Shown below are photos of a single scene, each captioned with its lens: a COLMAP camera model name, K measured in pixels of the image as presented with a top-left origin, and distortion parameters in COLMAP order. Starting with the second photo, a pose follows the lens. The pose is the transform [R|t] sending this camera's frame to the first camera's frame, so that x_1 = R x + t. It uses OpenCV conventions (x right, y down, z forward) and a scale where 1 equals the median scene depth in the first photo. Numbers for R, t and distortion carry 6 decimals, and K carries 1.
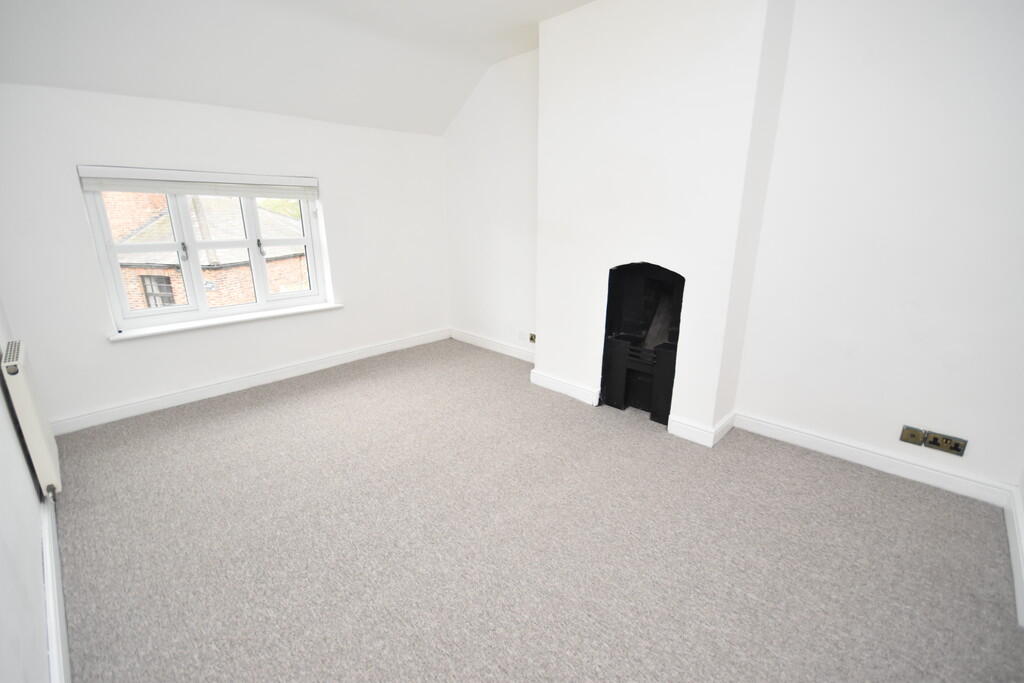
lens RADIAL K [[453.5, 0, 513.8], [0, 453.5, 345.6], [0, 0, 1]] dist [0.001573, 0.000168]
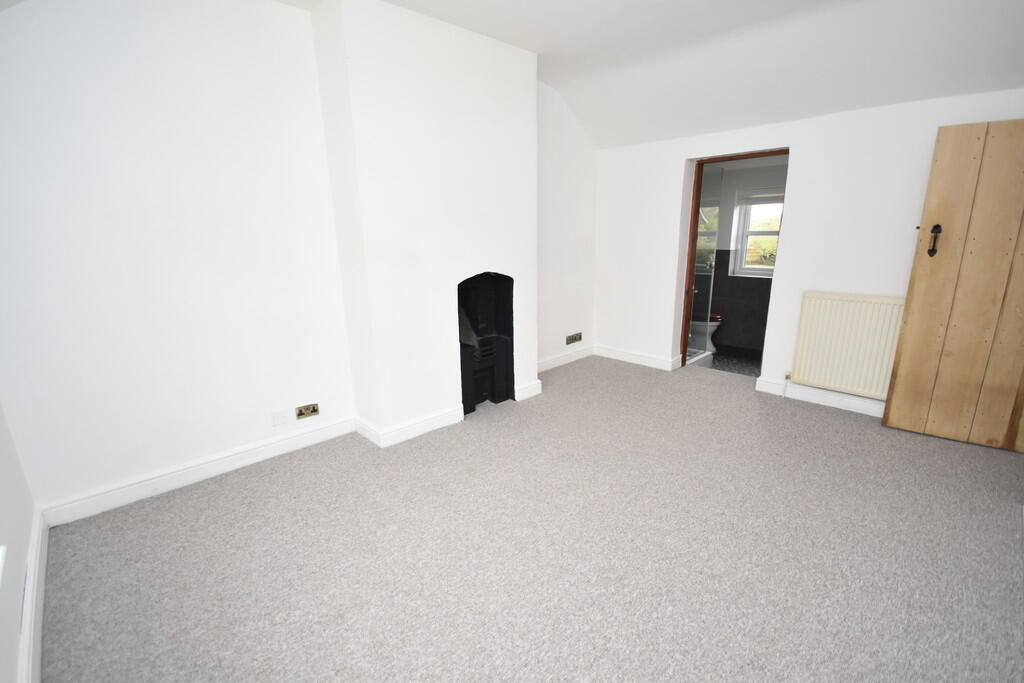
lens RADIAL K [[459.3, 0, 512.0], [0, 459.3, 341.5], [0, 0, 1]] dist [0.001829, -0.007065]
pose [[0.035472, -0.238378, 0.970524, -0.904494], [0.303612, 0.927805, 0.216789, -0.257532], [-0.952135, 0.286973, 0.105286, 0.884248]]
